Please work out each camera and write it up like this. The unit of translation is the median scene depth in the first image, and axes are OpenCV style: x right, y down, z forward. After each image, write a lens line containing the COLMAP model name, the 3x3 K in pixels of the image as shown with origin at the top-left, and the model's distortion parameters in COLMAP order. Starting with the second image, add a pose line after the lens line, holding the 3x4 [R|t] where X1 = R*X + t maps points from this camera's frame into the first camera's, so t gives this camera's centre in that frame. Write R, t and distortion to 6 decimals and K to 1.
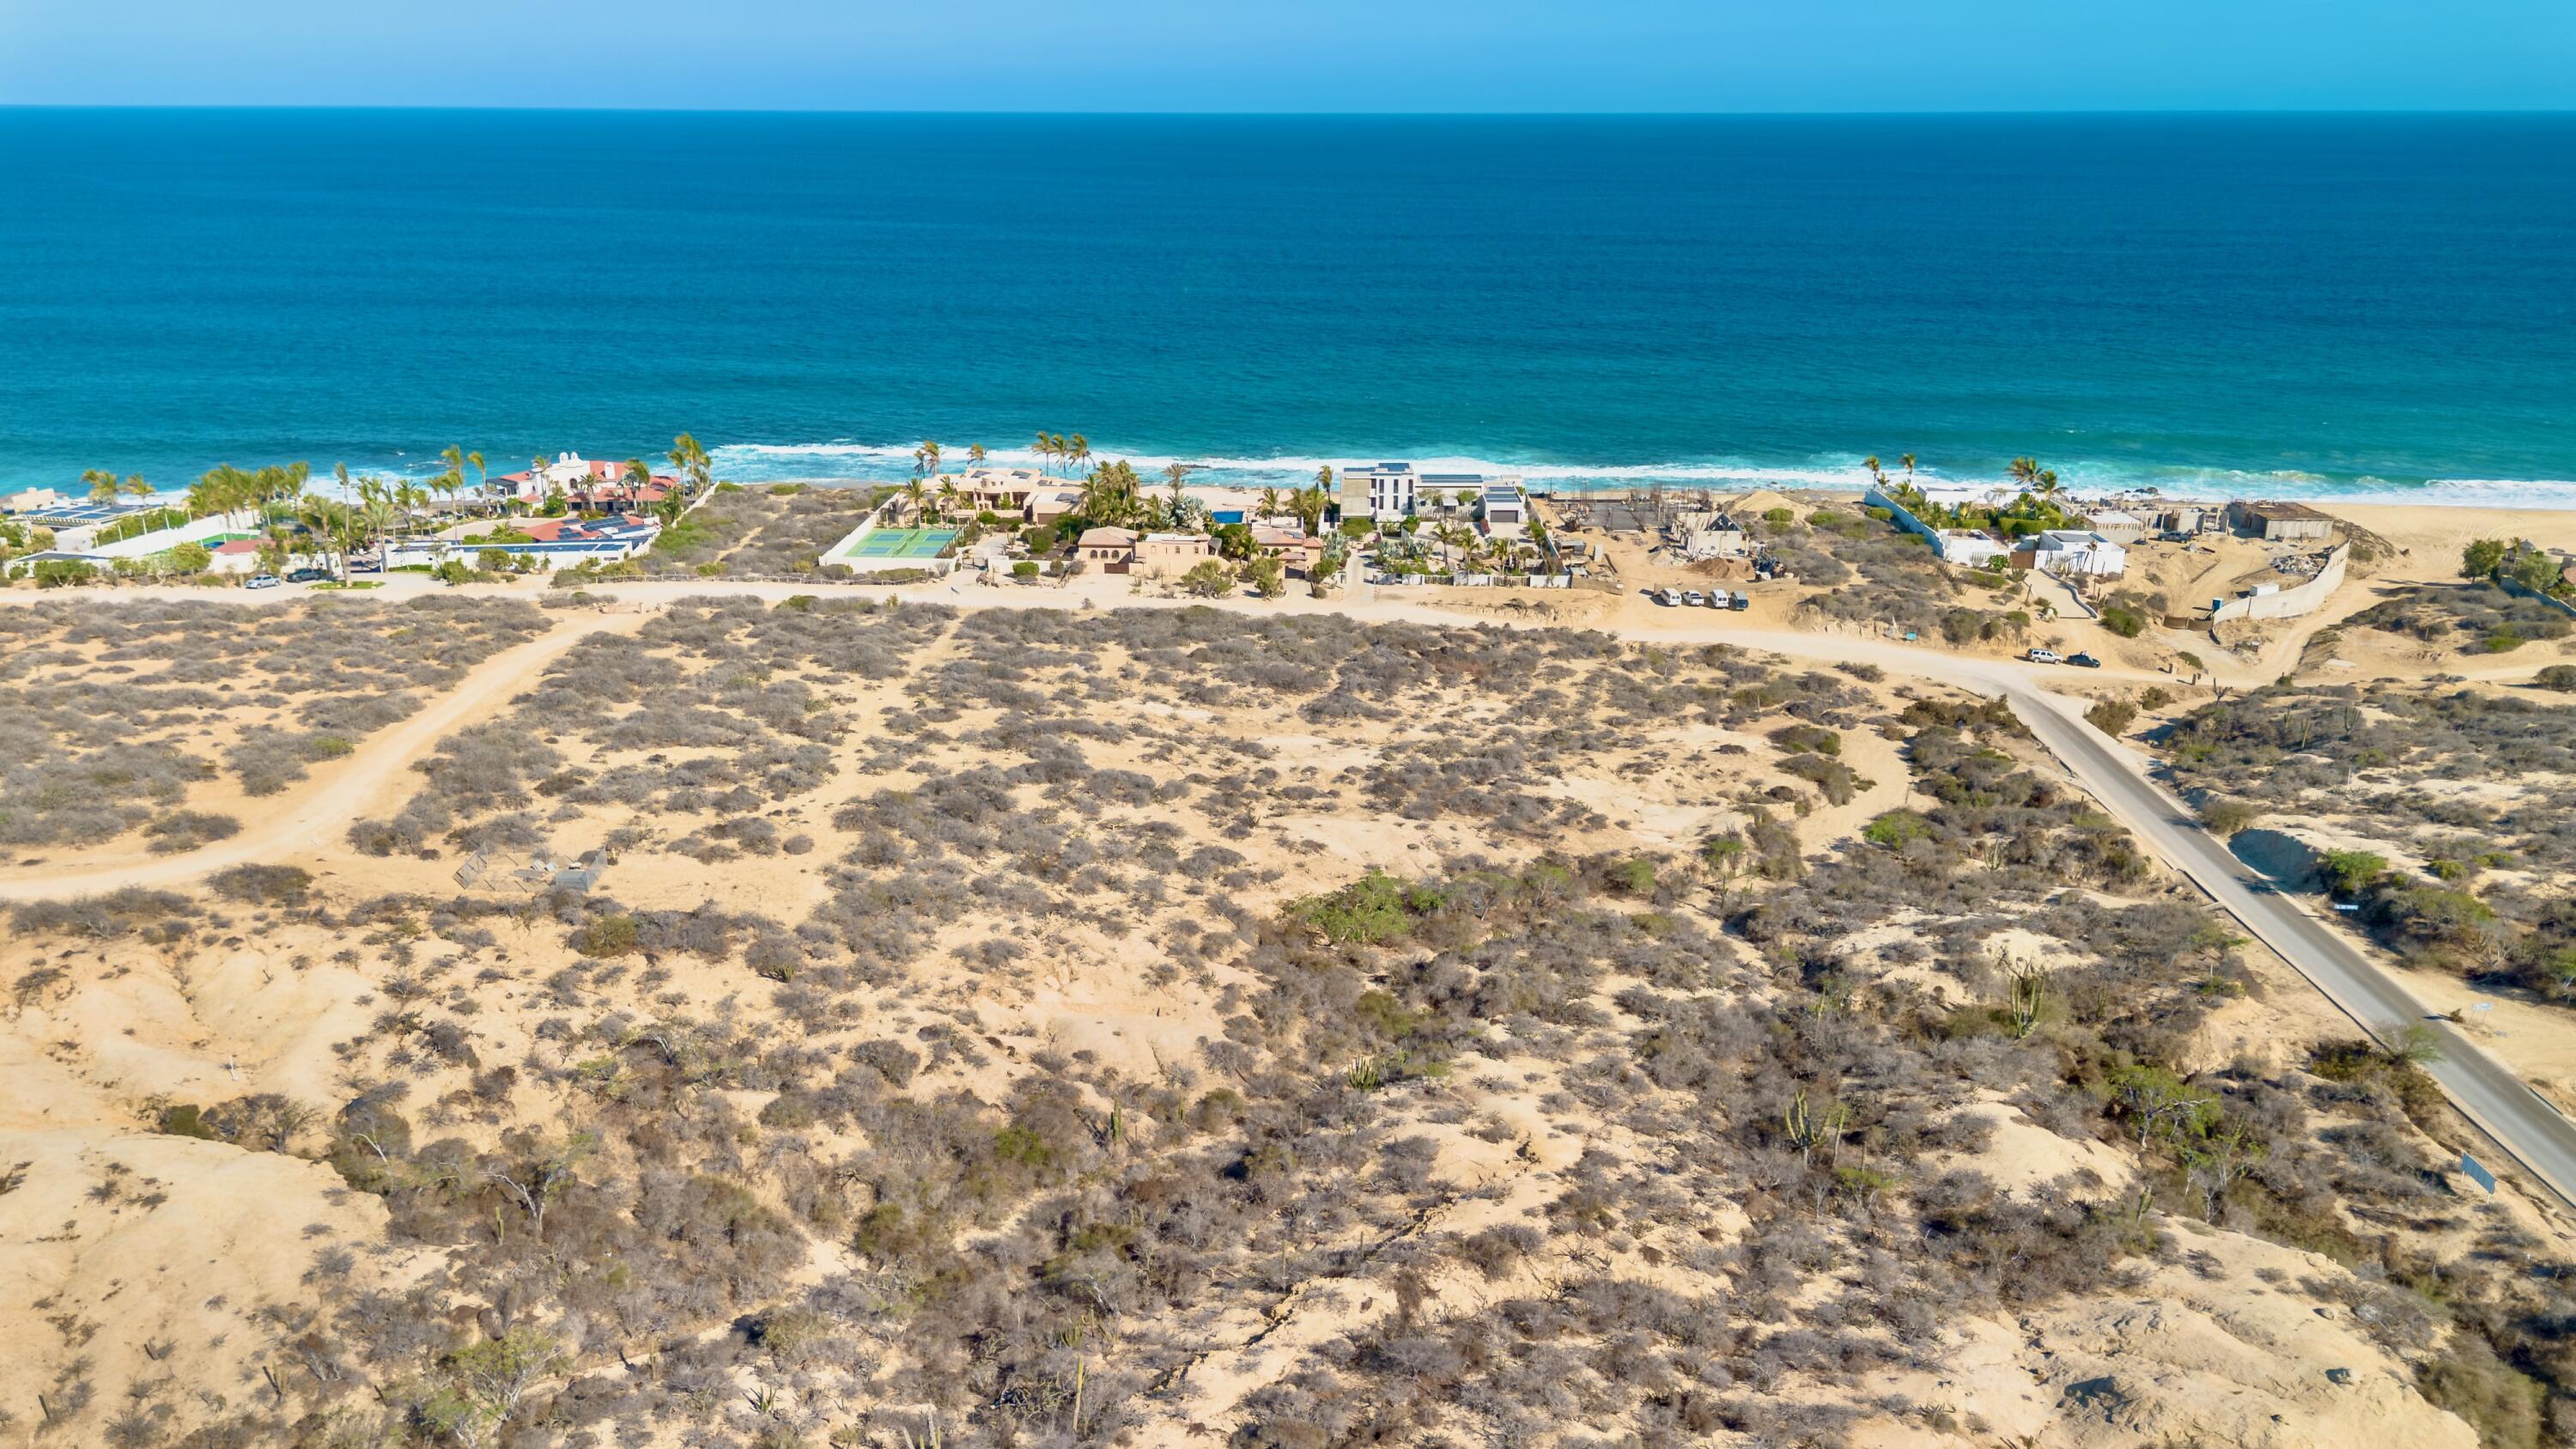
lens RADIAL K [[1826.9, 0, 1282.1], [0, 1826.9, 724.3], [0, 0, 1]] dist [0.050589, -0.046624]
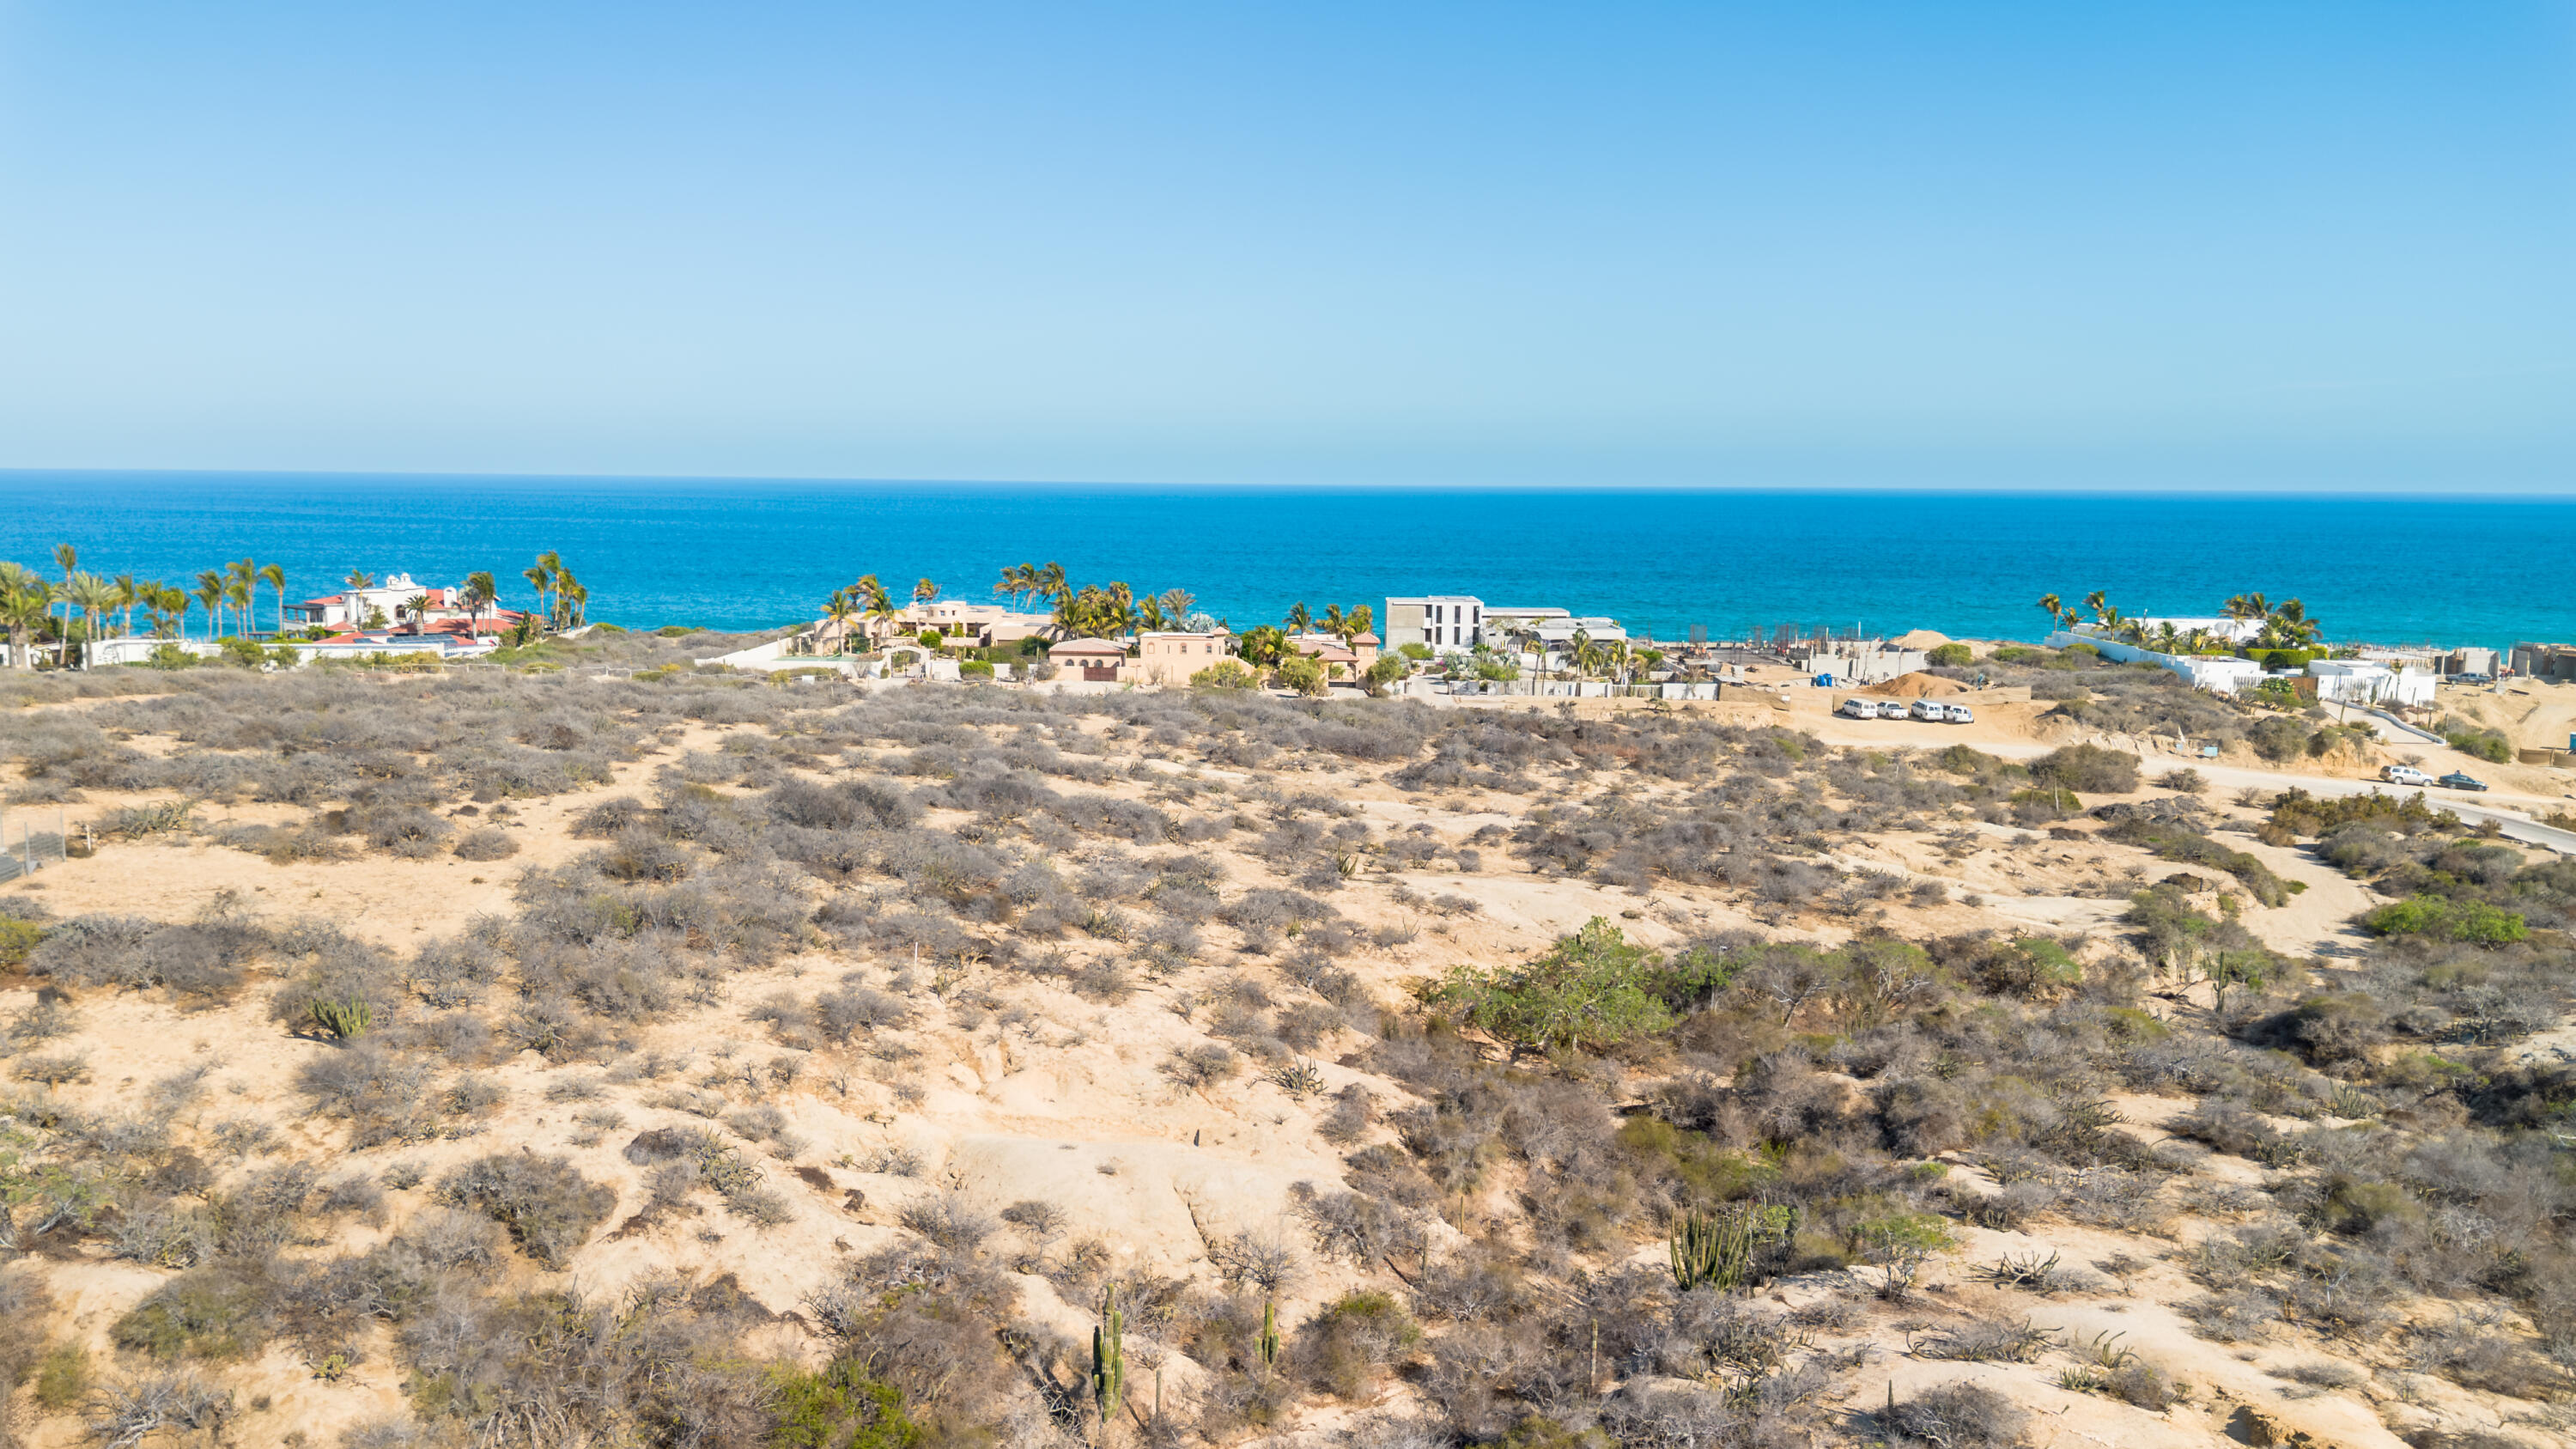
lens RADIAL K [[1826.9, 0, 1276.5], [0, 1826.9, 720.6], [0, 0, 1]] dist [0.050589, -0.046624]
pose [[0.999901, 0.005845, 0.012779, -0.049152], [-0.003267, 0.981169, -0.193124, 0.129387], [-0.013668, 0.193063, 0.981091, 0.482916]]
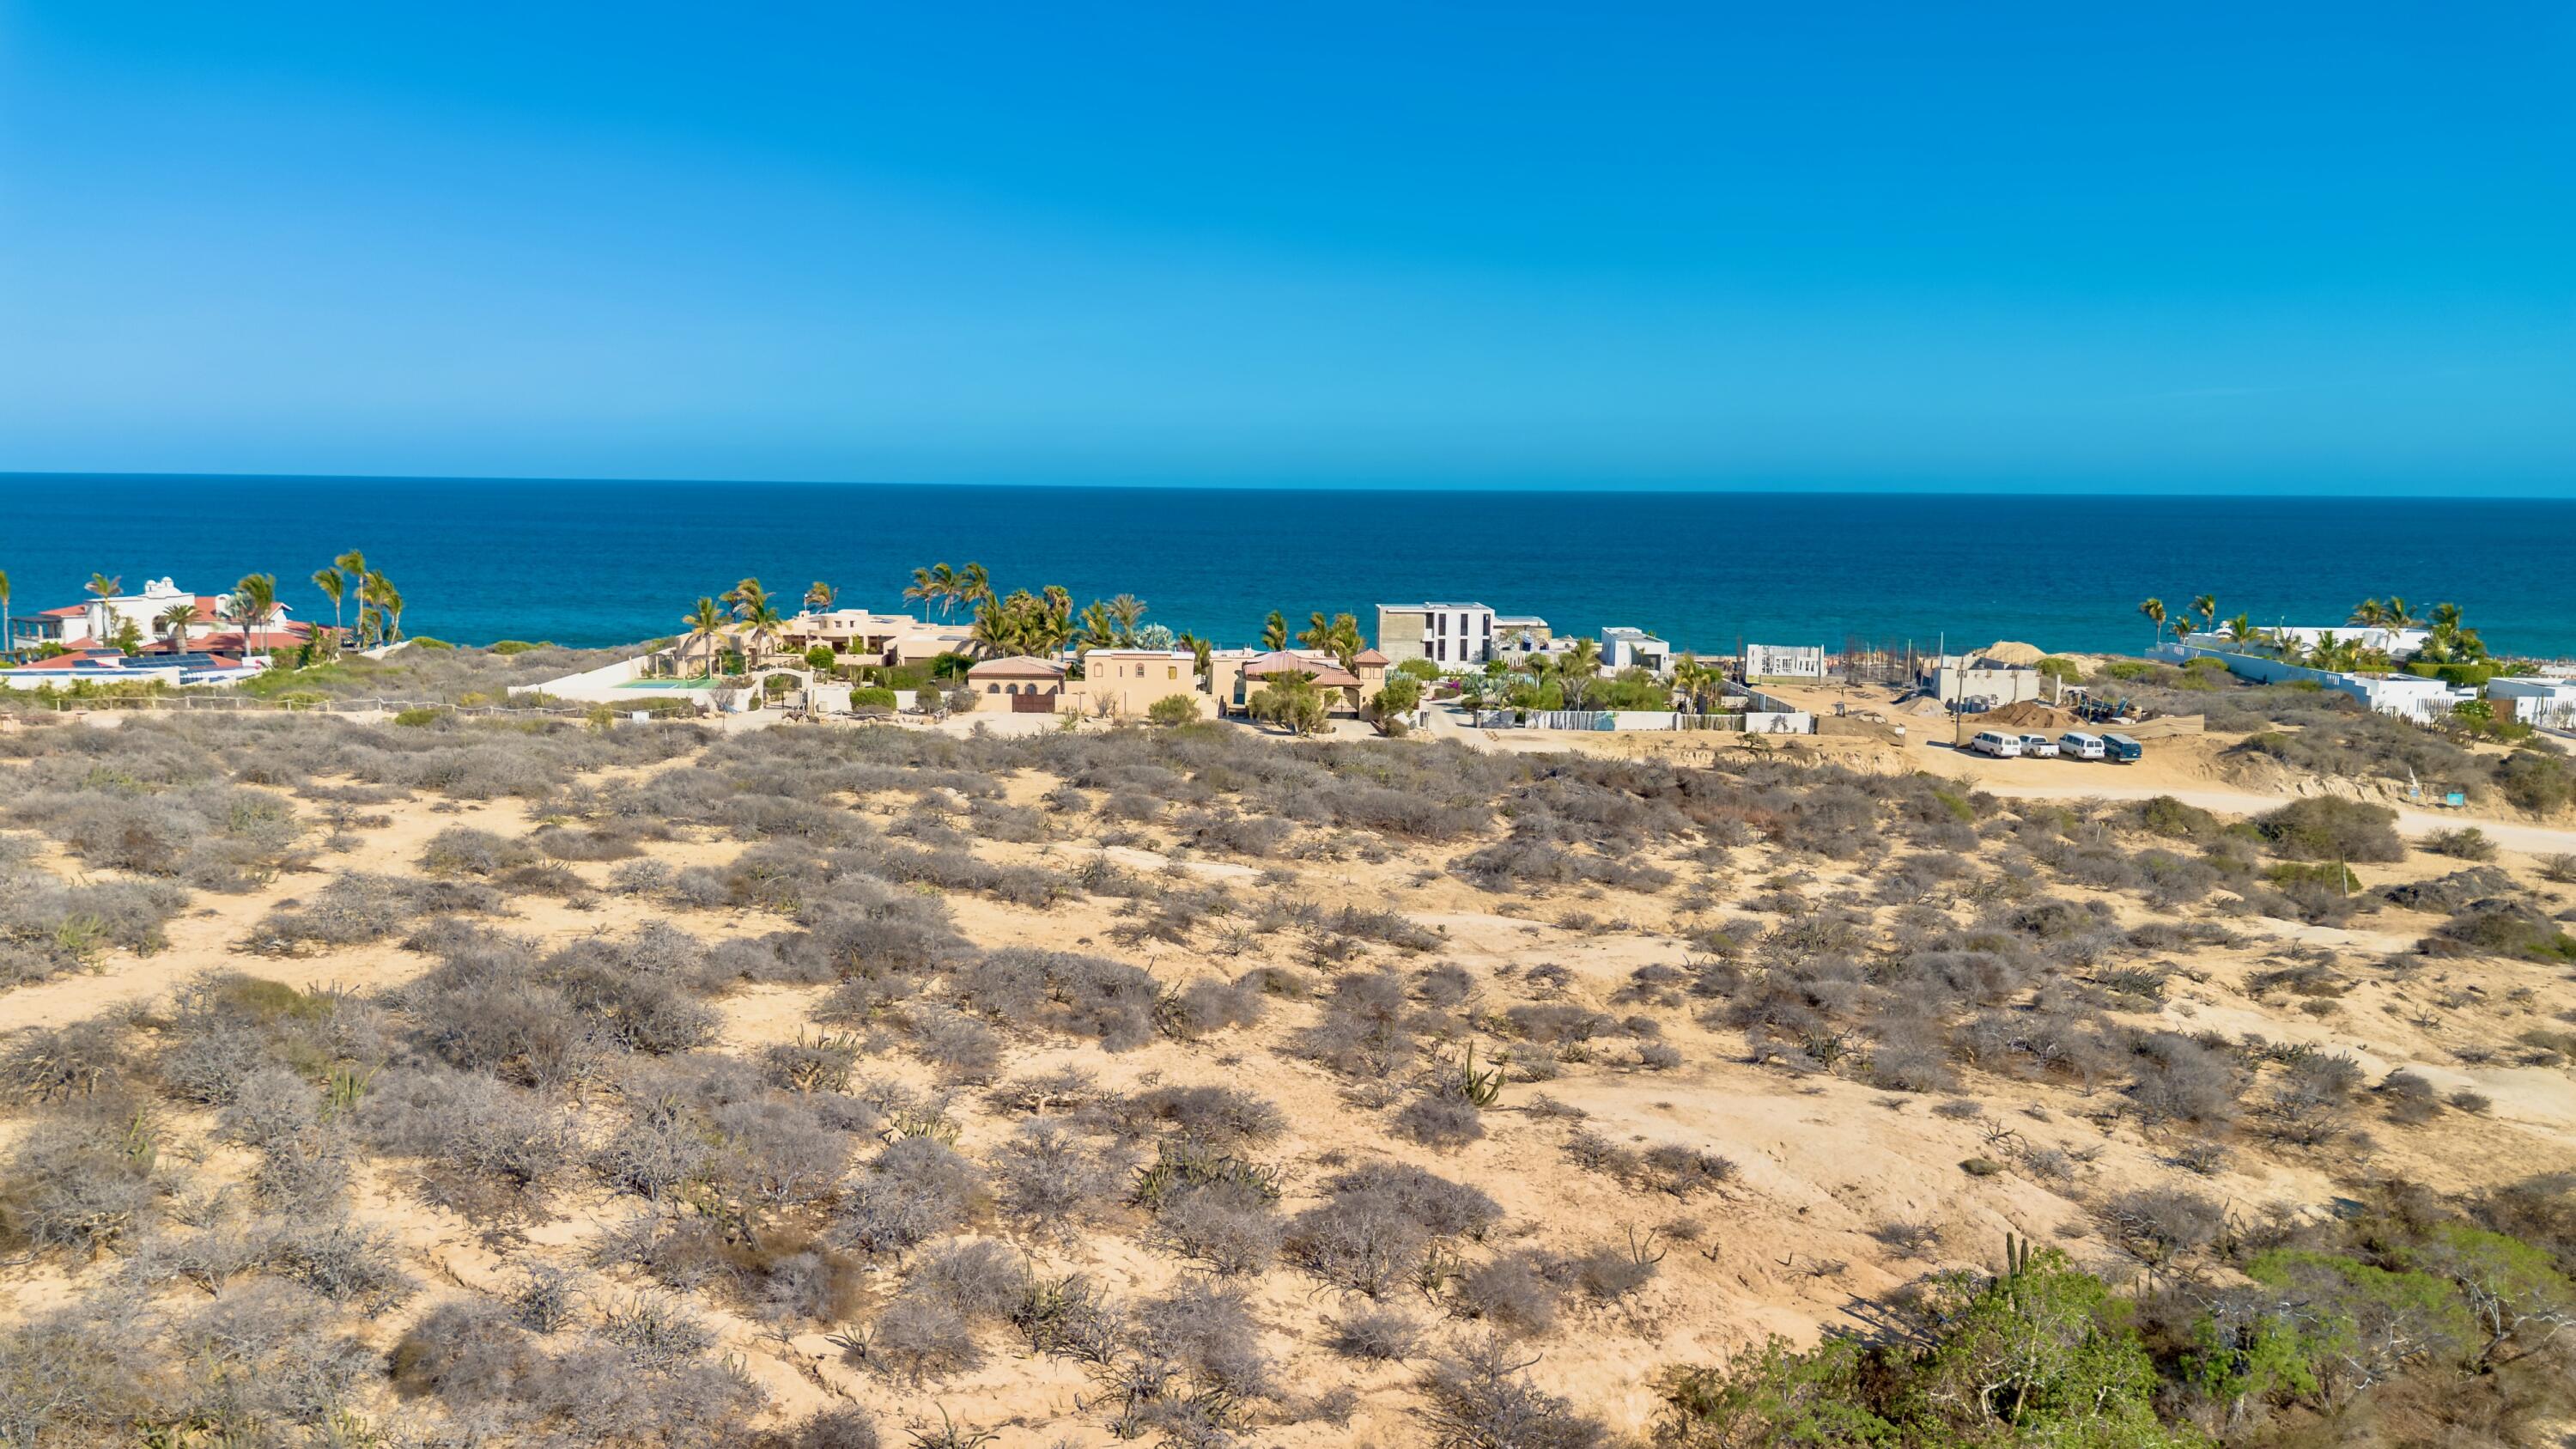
lens RADIAL K [[1826.9, 0, 1280.5], [0, 1826.9, 699.3], [0, 0, 1]] dist [0.050589, -0.046624]
pose [[0.998558, 0.001587, 0.053653, -0.074654], [0.009543, 0.978392, -0.206537, 0.057392], [-0.052821, 0.206751, 0.976967, 0.744270]]
